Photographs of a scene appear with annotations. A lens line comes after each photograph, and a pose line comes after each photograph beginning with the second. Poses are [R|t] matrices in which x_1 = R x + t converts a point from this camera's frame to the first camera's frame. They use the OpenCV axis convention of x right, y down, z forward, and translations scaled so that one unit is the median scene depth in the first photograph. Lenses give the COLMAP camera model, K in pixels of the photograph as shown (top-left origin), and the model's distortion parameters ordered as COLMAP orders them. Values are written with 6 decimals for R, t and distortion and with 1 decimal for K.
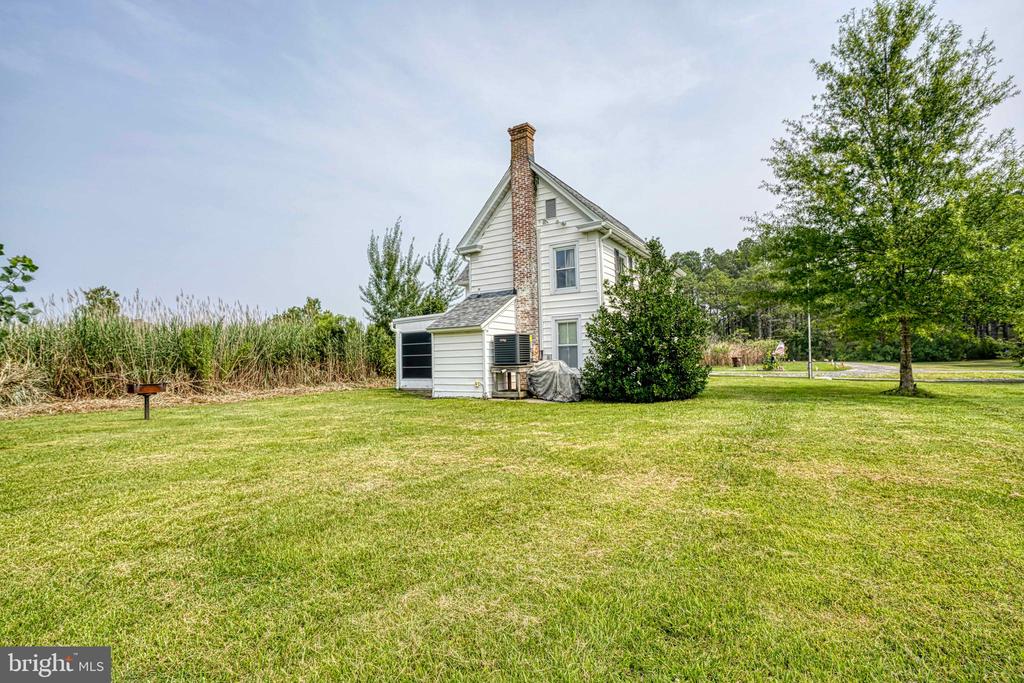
lens RADIAL K [[489.7, 0, 486.1], [0, 489.7, 339.7], [0, 0, 1]] dist [-0.049796, 0.010501]
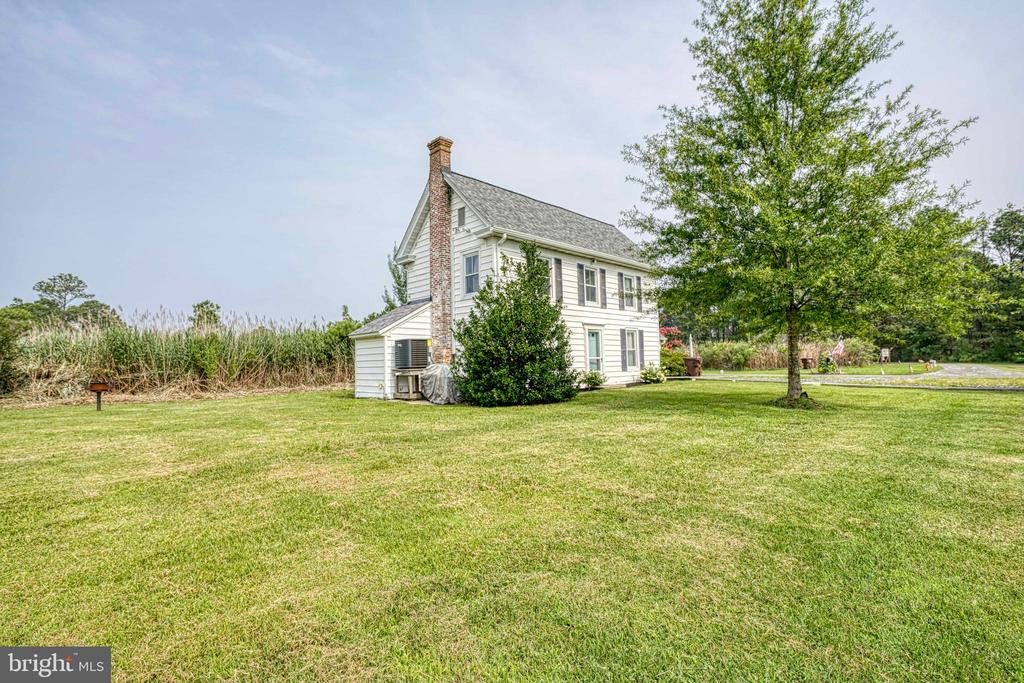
lens RADIAL K [[489.7, 0, 494.6], [0, 489.7, 341.0], [0, 0, 1]] dist [-0.049796, 0.010501]
pose [[0.973184, -0.010620, -0.229783, 0.437825], [0.010786, 0.999942, -0.000534, -0.004756], [0.229775, -0.001959, 0.973242, 0.008665]]
